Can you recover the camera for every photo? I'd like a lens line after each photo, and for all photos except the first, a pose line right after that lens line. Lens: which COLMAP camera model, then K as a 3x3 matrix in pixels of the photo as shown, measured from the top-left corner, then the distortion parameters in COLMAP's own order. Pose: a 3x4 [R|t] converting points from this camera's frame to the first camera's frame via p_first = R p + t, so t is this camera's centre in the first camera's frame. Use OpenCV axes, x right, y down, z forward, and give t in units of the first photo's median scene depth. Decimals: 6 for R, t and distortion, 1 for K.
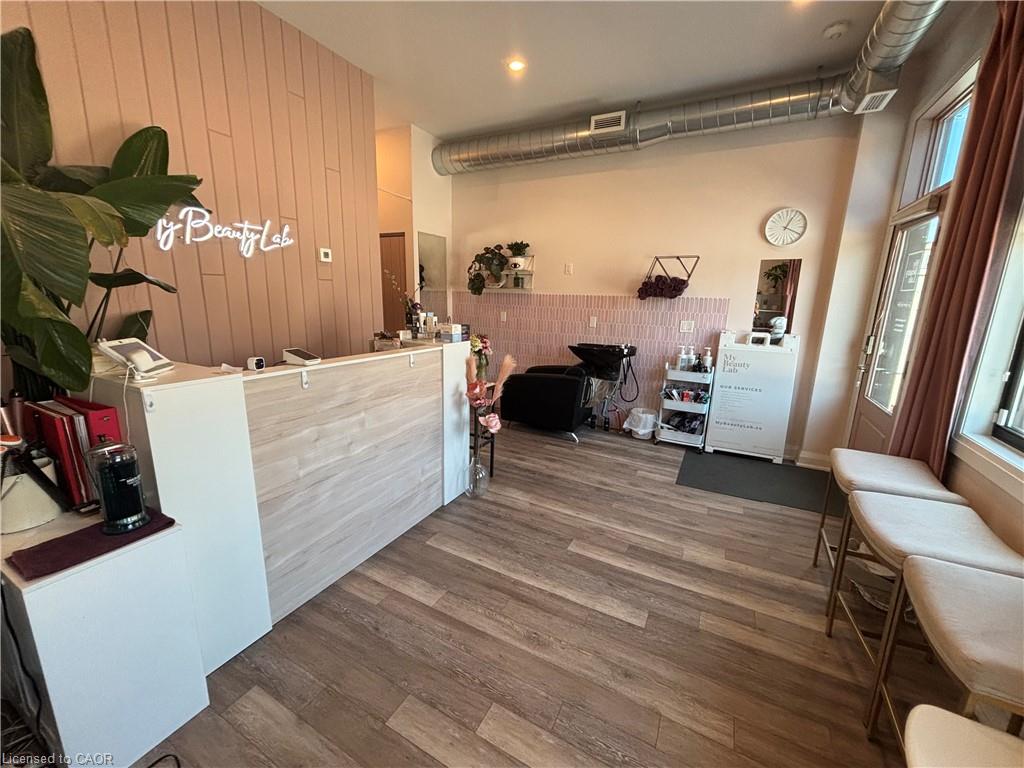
lens RADIAL K [[409.8, 0, 521.1], [0, 409.8, 378.2], [0, 0, 1]] dist [0.002792, 0.000606]
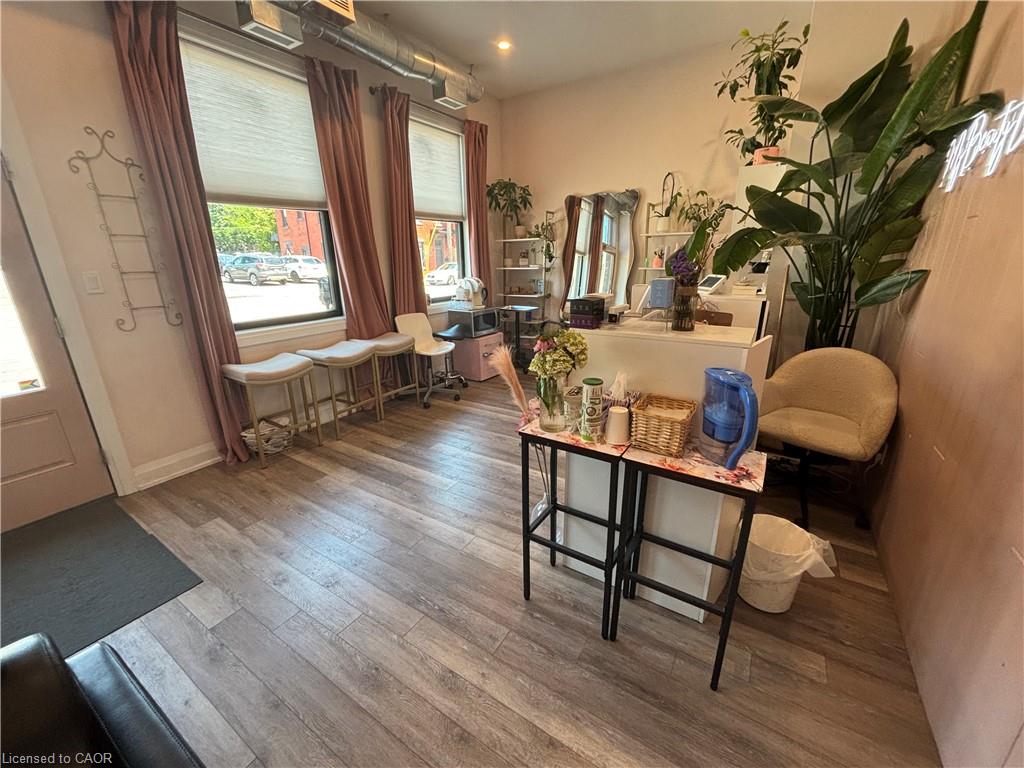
lens RADIAL K [[409.8, 0, 515.2], [0, 409.8, 384.1], [0, 0, 1]] dist [0.002792, 0.000606]
pose [[-0.995893, -0.034834, 0.083574, -0.119869], [0.010390, 0.872969, 0.487665, -0.337530], [-0.089945, 0.486530, -0.869022, 1.713716]]
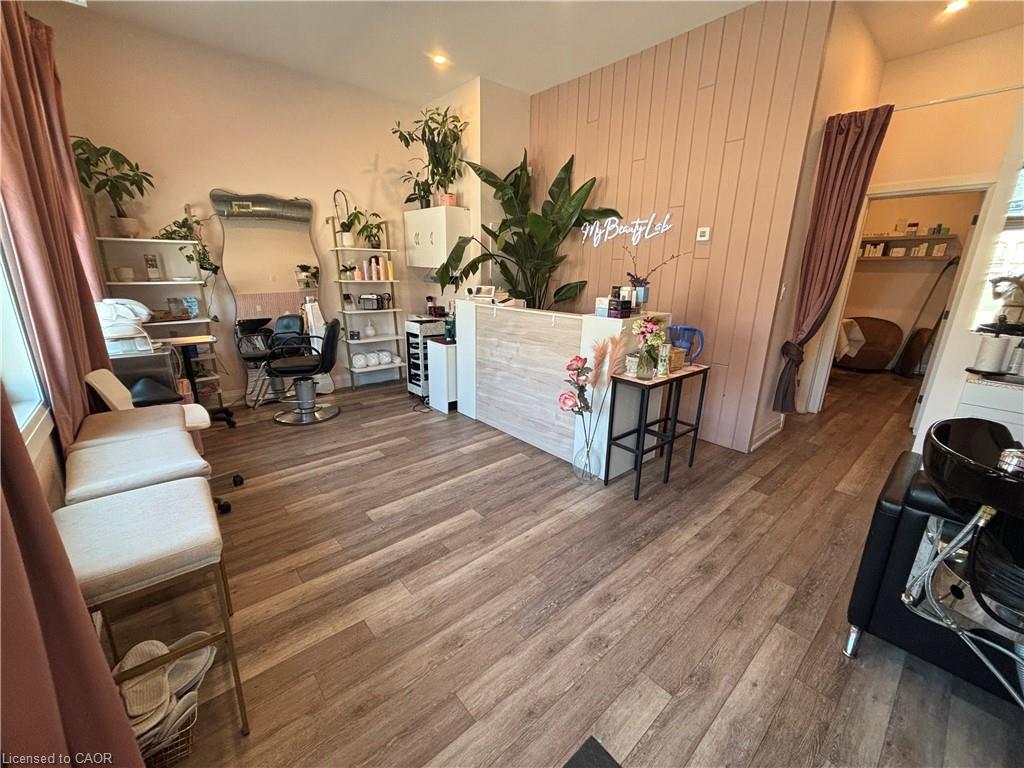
lens RADIAL K [[409.8, 0, 509.4], [0, 409.8, 386.3], [0, 0, 1]] dist [0.002792, 0.000606]
pose [[-0.374410, 0.227391, -0.898950, 0.888090], [-0.213315, 0.922342, 0.322153, -0.216581], [0.902393, 0.312377, -0.296828, 1.217829]]
